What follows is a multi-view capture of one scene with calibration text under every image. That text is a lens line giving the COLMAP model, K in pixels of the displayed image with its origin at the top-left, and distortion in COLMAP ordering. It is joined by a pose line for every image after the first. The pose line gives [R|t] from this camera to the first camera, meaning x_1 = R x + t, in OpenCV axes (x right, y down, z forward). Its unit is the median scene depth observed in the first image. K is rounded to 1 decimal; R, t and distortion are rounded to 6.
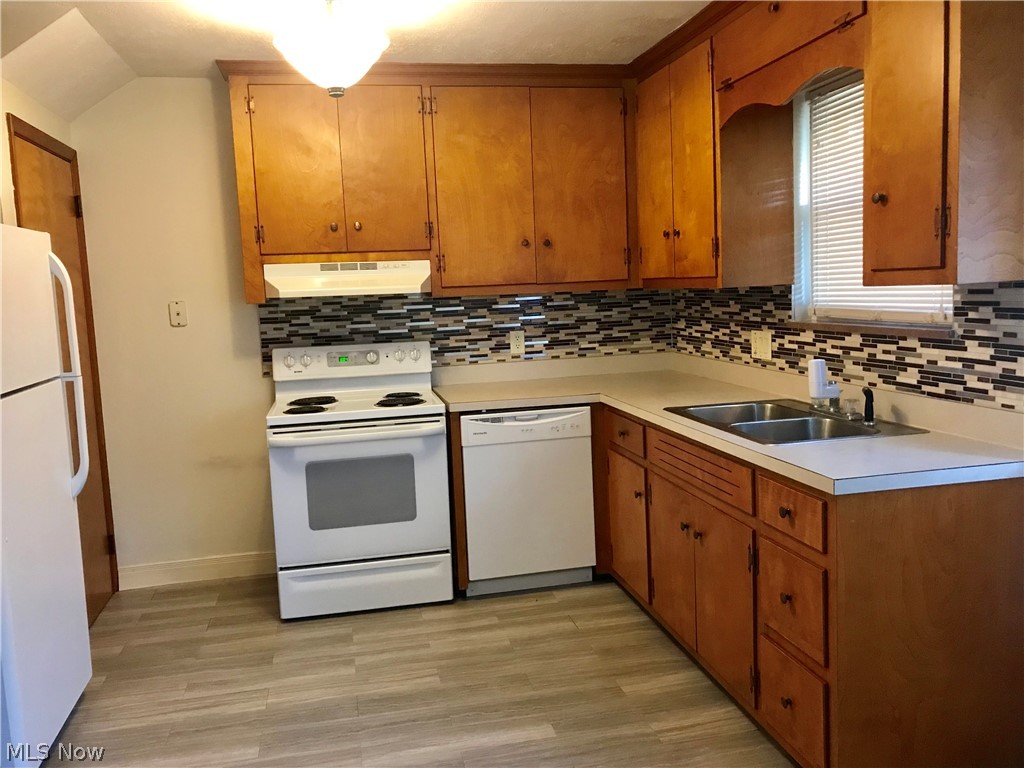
lens RADIAL K [[843.7, 0, 516.5], [0, 843.7, 376.6], [0, 0, 1]] dist [0.066542, -0.075415]
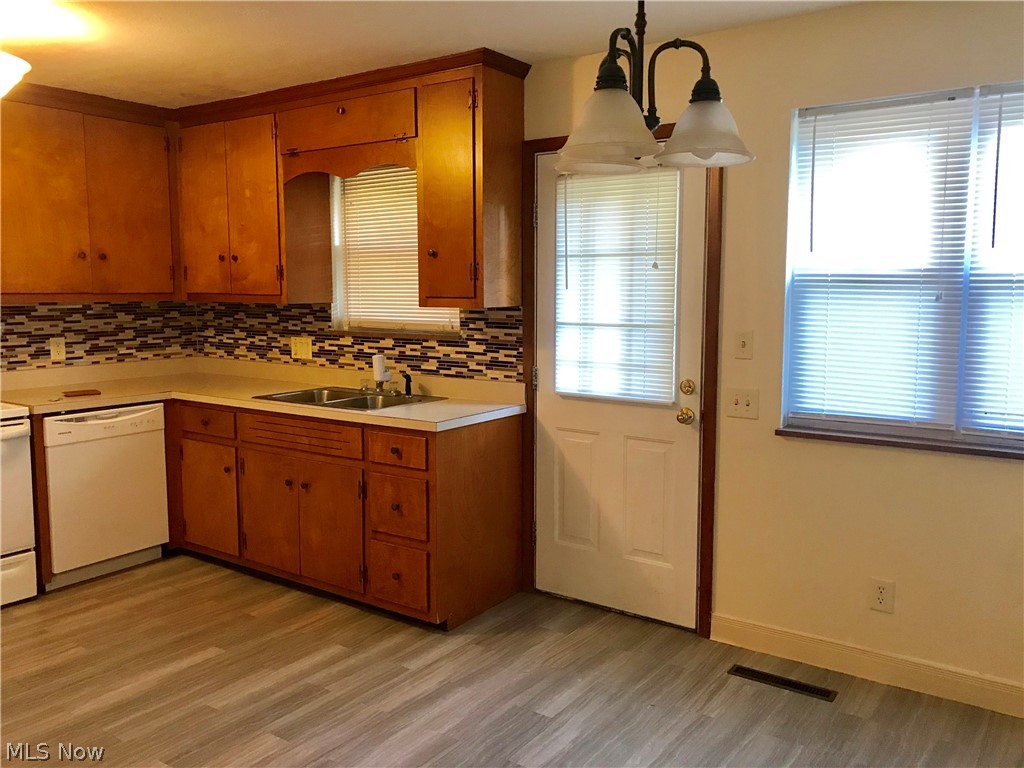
lens RADIAL K [[843.7, 0, 516.5], [0, 843.7, 376.6], [0, 0, 1]] dist [0.066542, -0.075415]
pose [[0.731348, -0.031154, 0.681292, -0.360595], [0.042638, 0.999091, -0.000085, 0.021023], [-0.680670, 0.029111, 0.732012, -0.180791]]
